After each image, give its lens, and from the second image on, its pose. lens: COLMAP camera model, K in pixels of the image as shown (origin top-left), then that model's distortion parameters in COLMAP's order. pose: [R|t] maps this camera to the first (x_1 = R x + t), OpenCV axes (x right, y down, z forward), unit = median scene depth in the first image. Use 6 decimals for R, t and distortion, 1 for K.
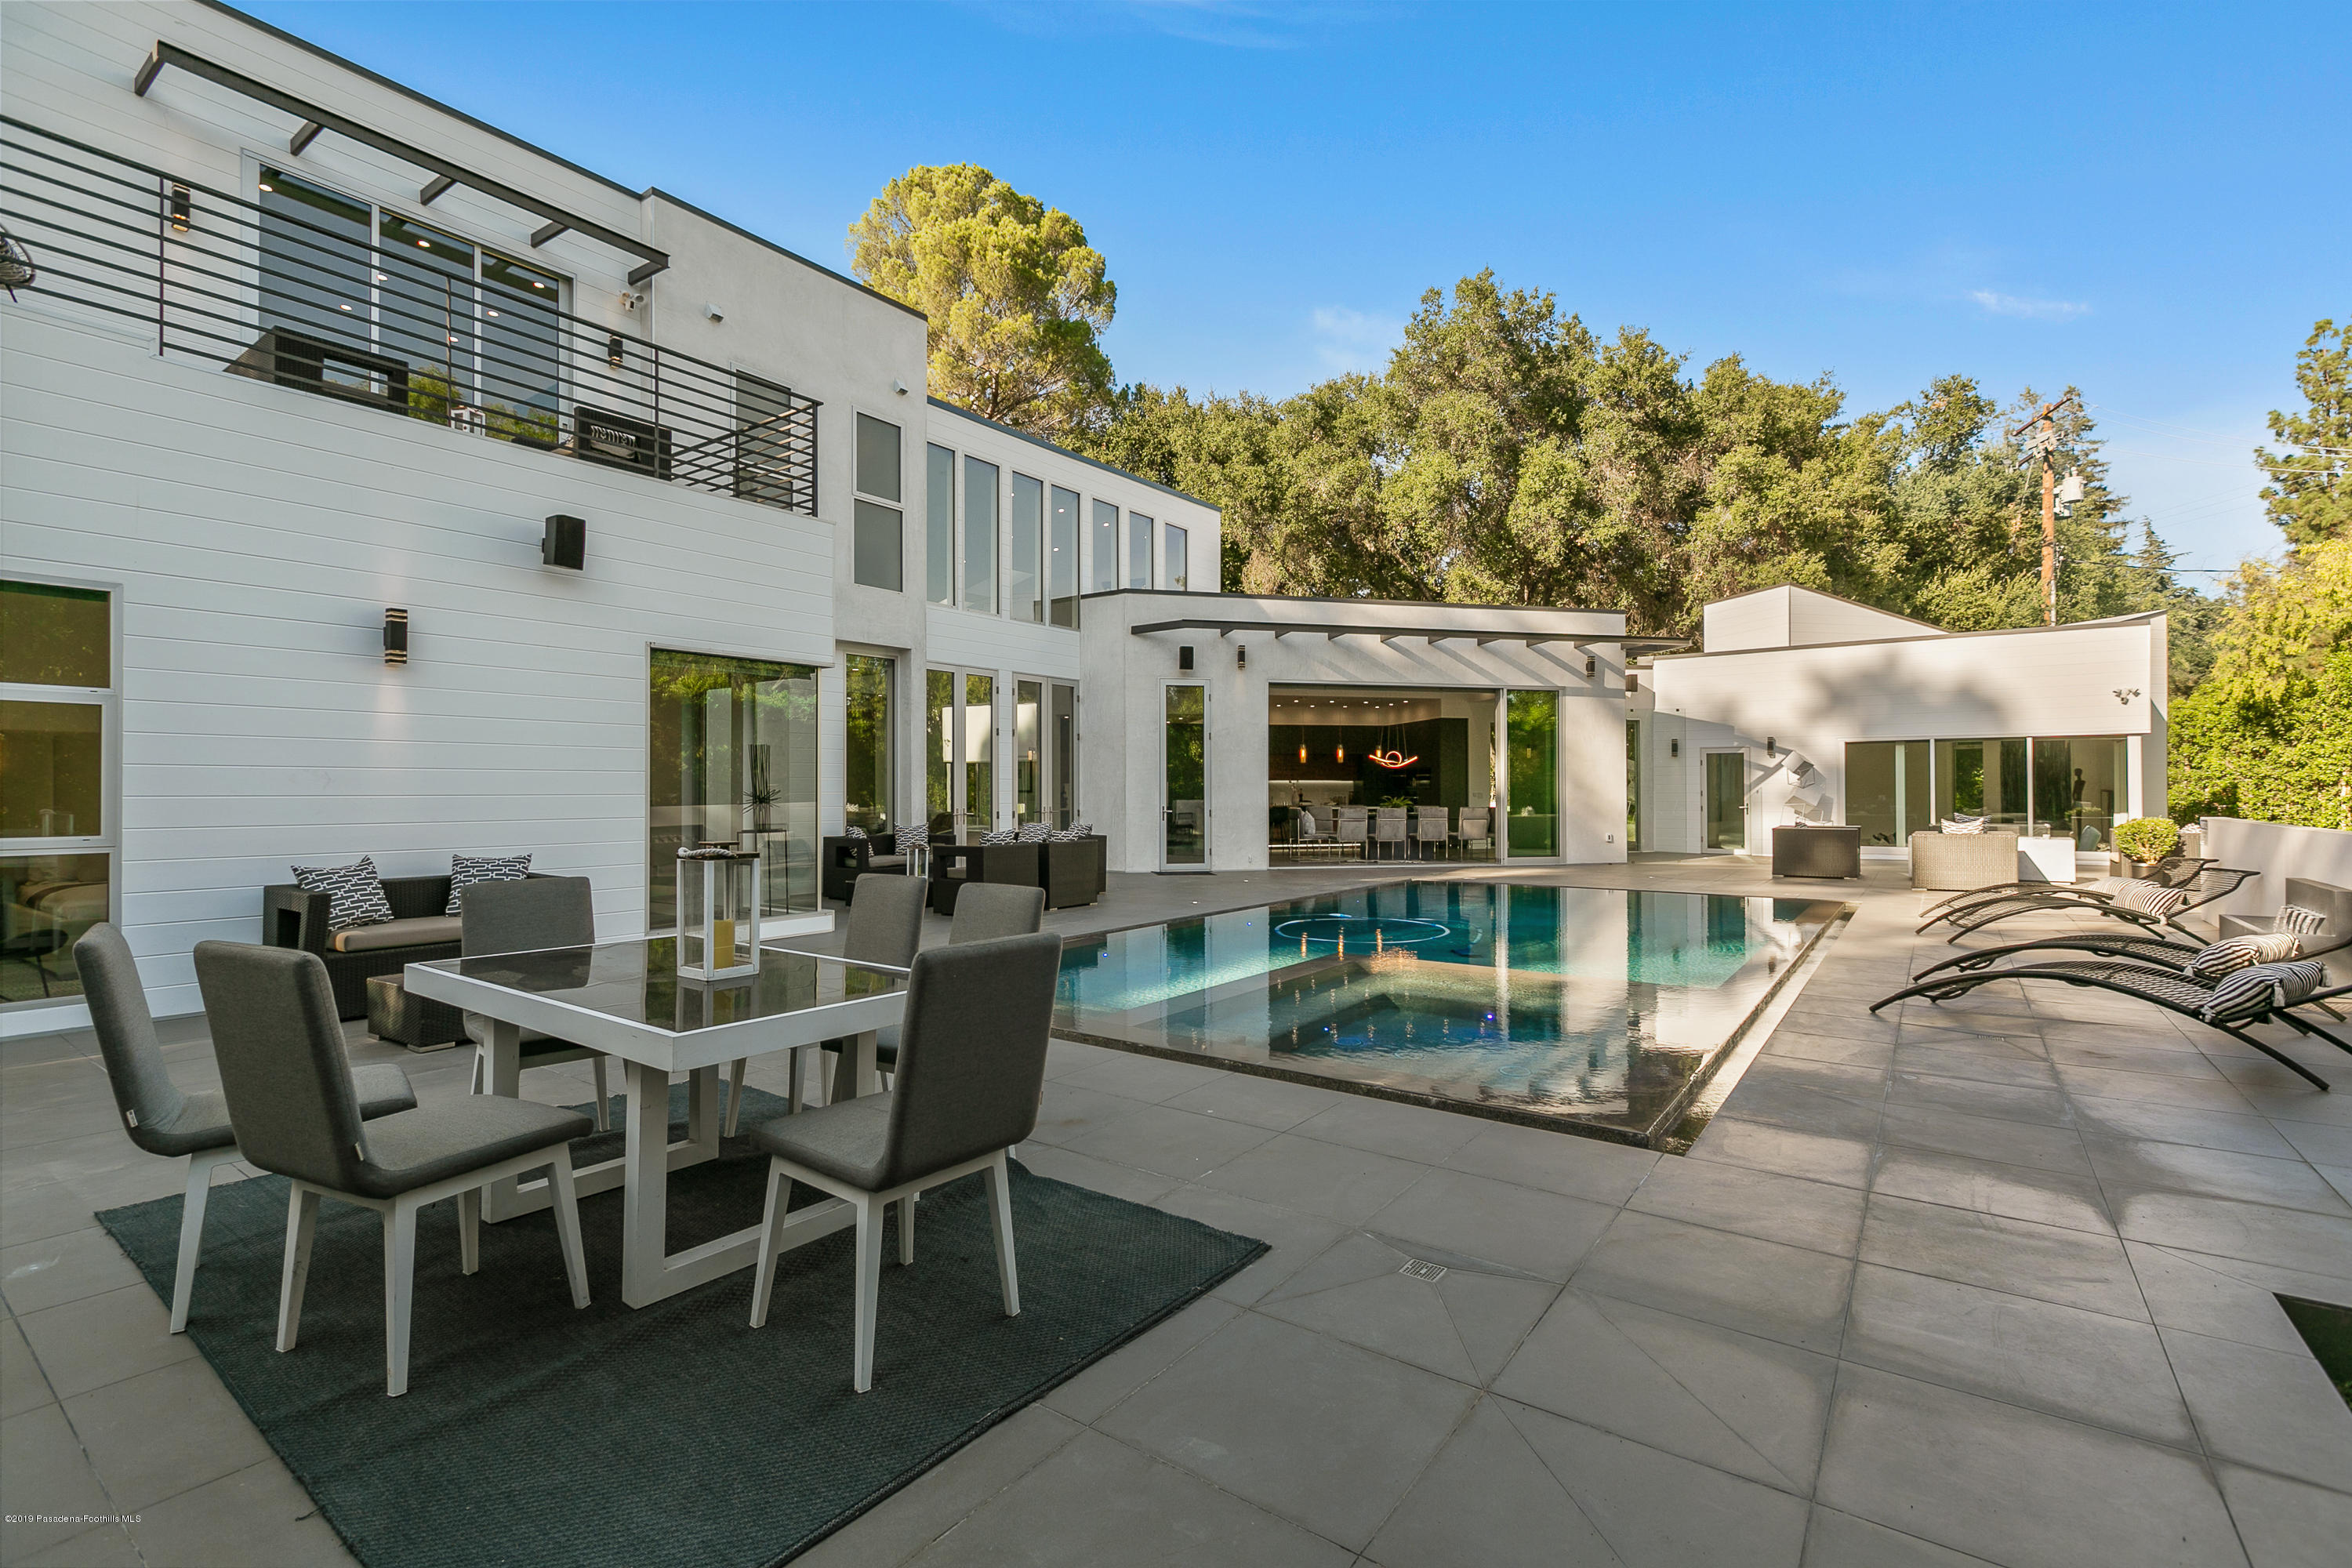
lens RADIAL K [[1056.0, 0, 1184.2], [0, 1056.0, 775.8], [0, 0, 1]] dist [0.000233, 0.001198]
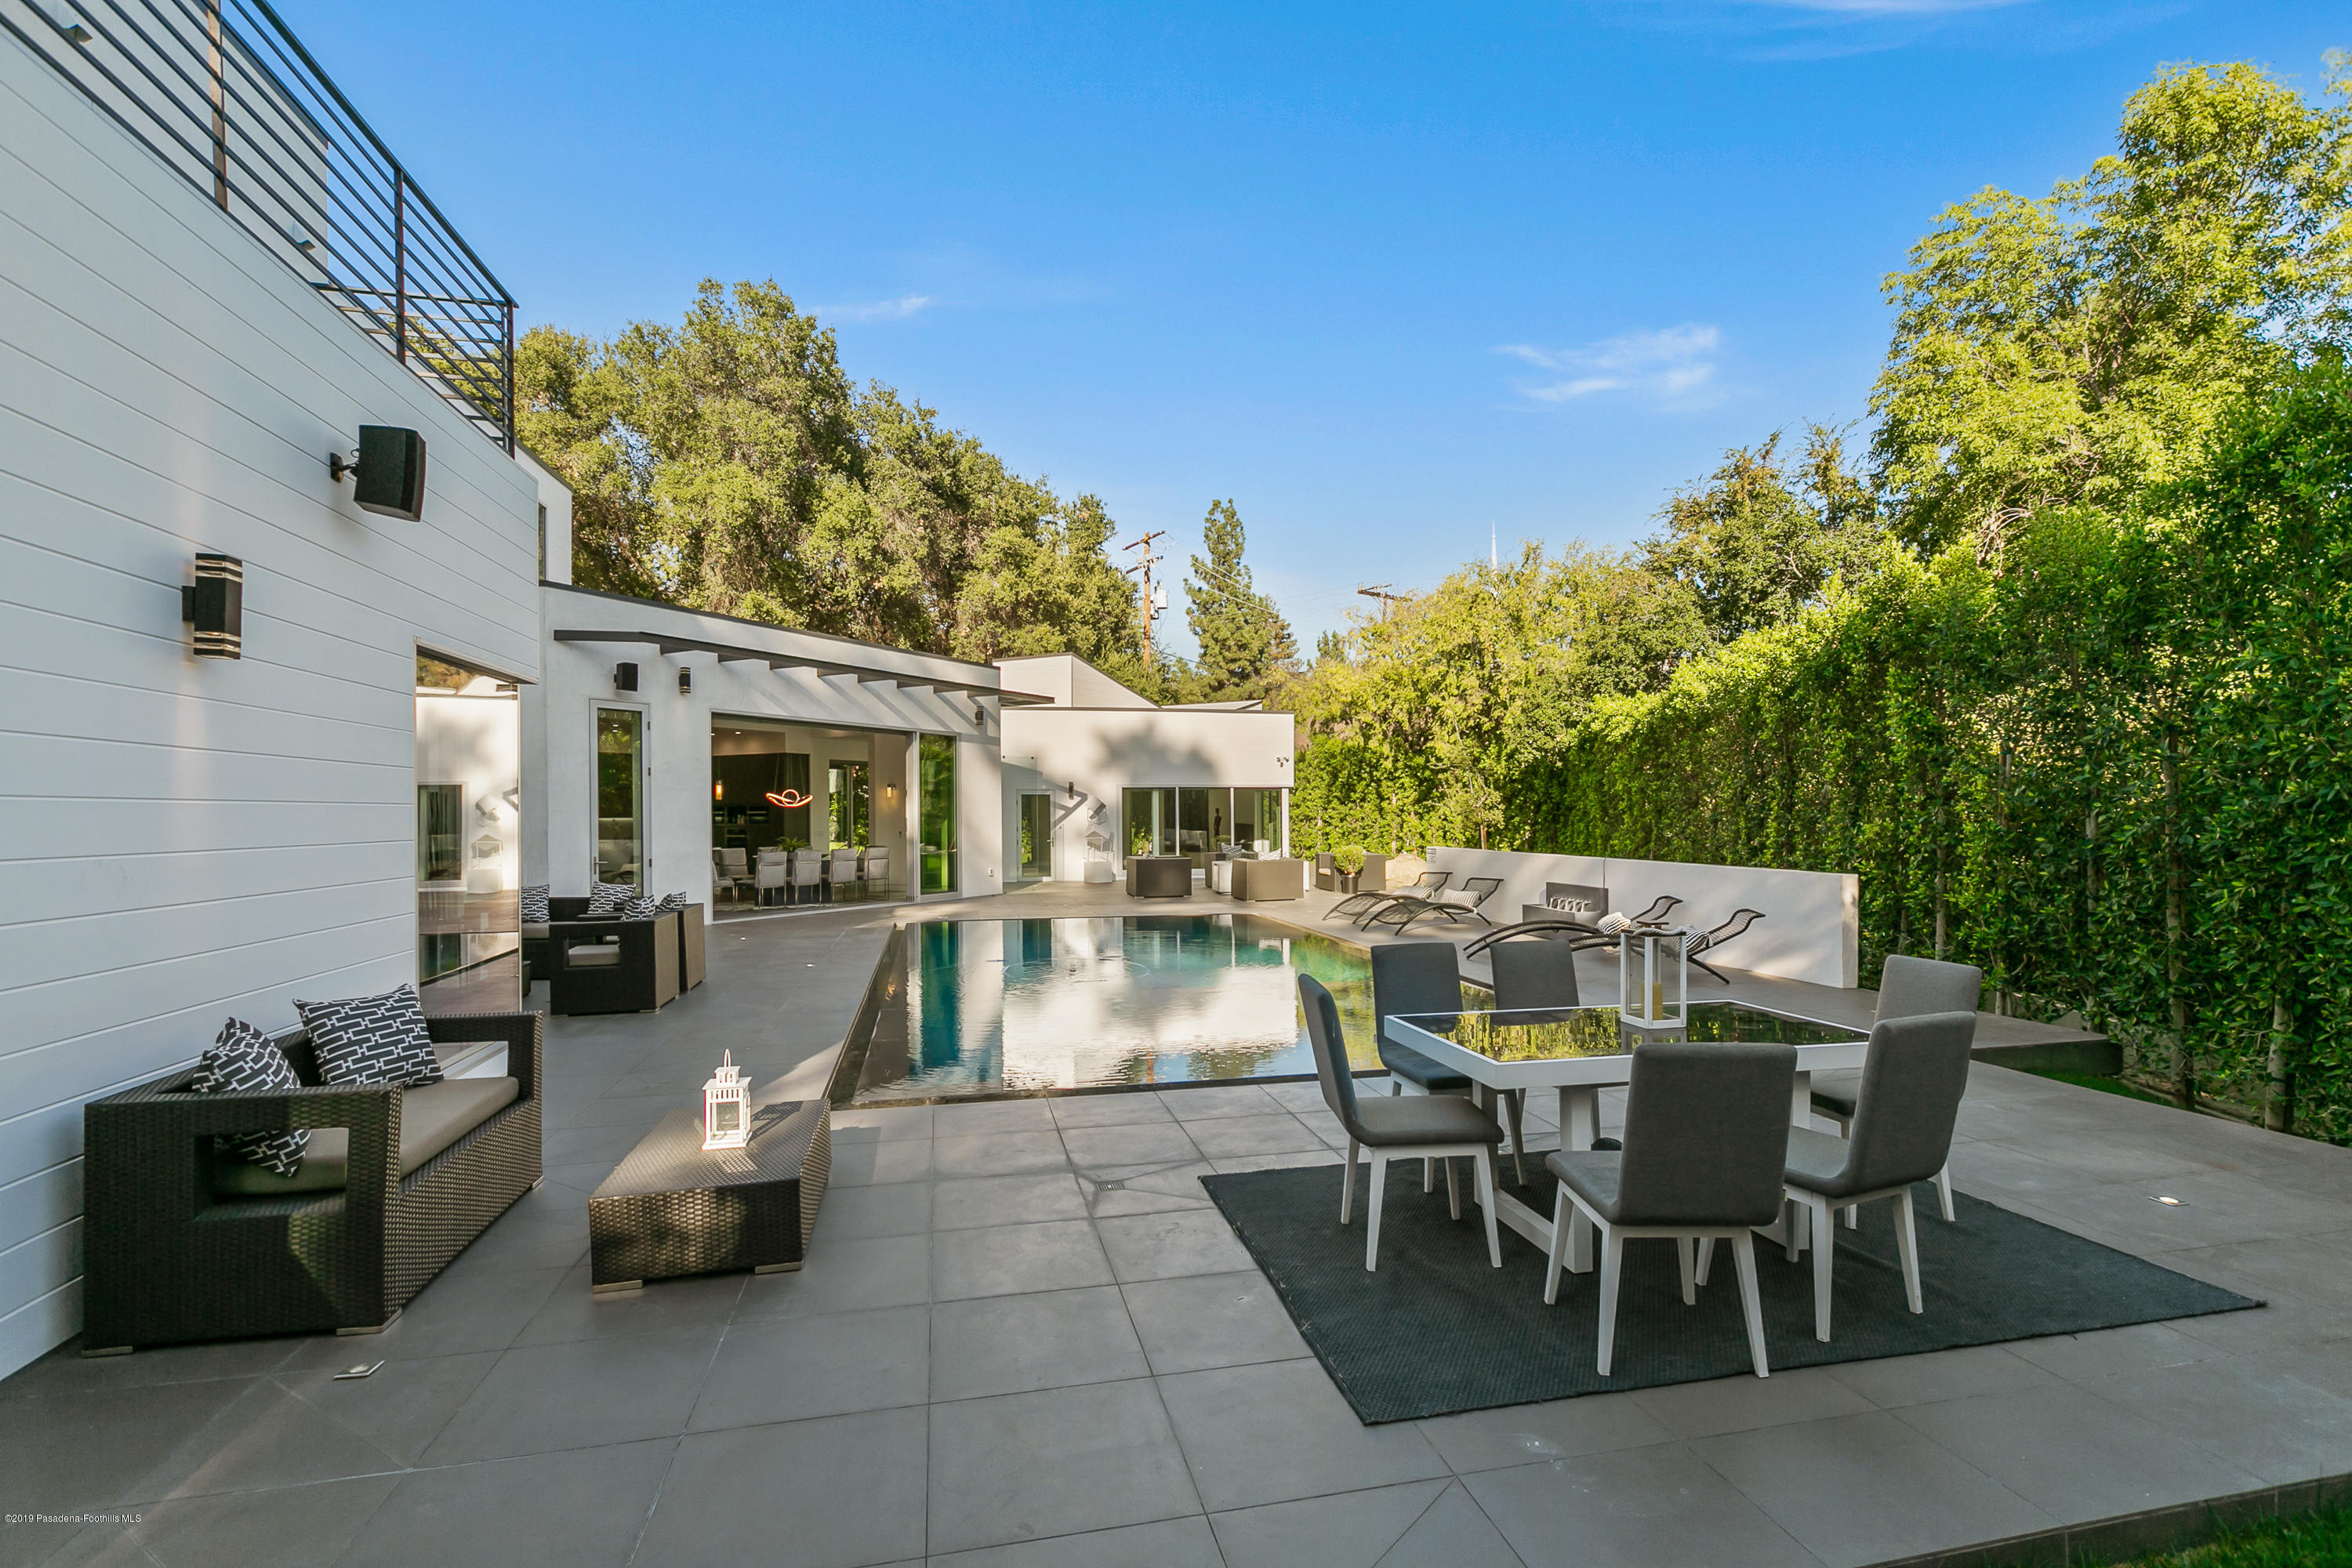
lens RADIAL K [[1083.0, 0, 1188.0], [0, 1083.0, 818.5], [0, 0, 1]] dist [-0.001330, -0.000033]
pose [[0.656396, -0.004478, 0.754403, -0.233935], [-0.007722, 0.999890, 0.012654, -0.009617], [-0.754377, -0.014131, 0.656290, 0.073540]]
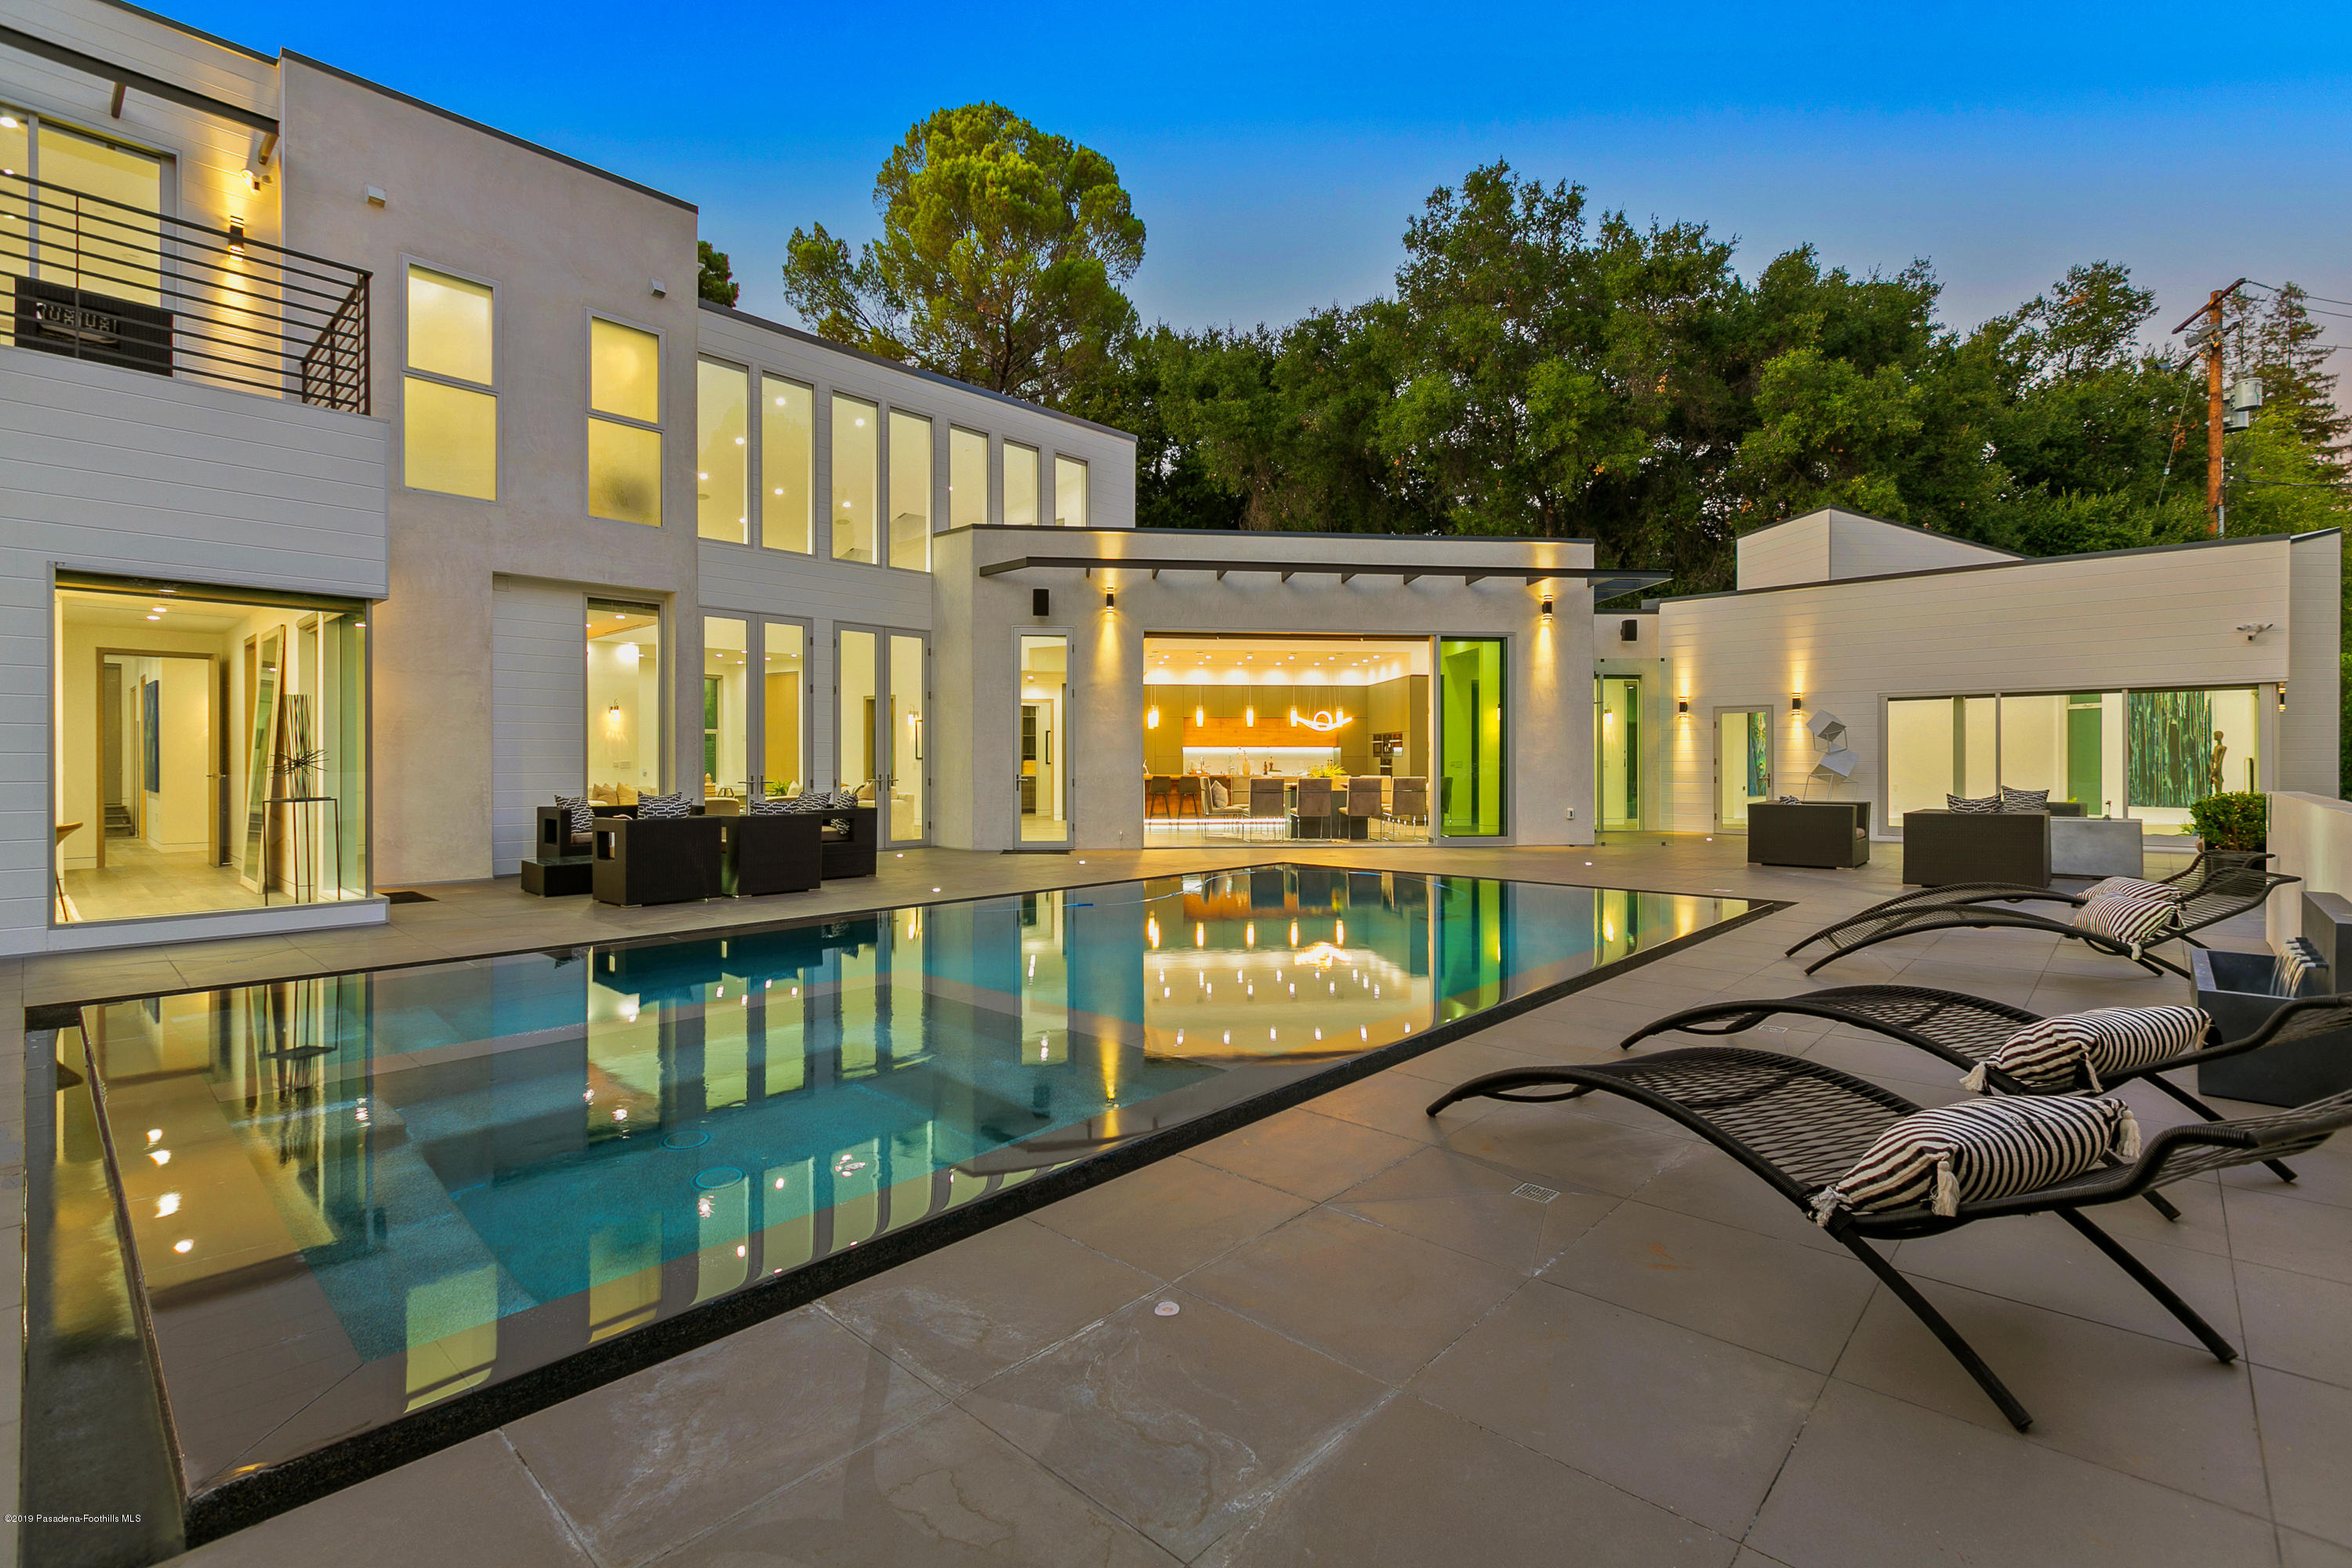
lens RADIAL K [[1056.0, 0, 1184.2], [0, 1056.0, 775.8], [0, 0, 1]] dist [0.000233, 0.001198]
pose [[0.993175, 0.002176, -0.116612, 0.145464], [0.000972, 0.999637, 0.026929, 0.004376], [0.116628, -0.026859, 0.992812, 0.100451]]
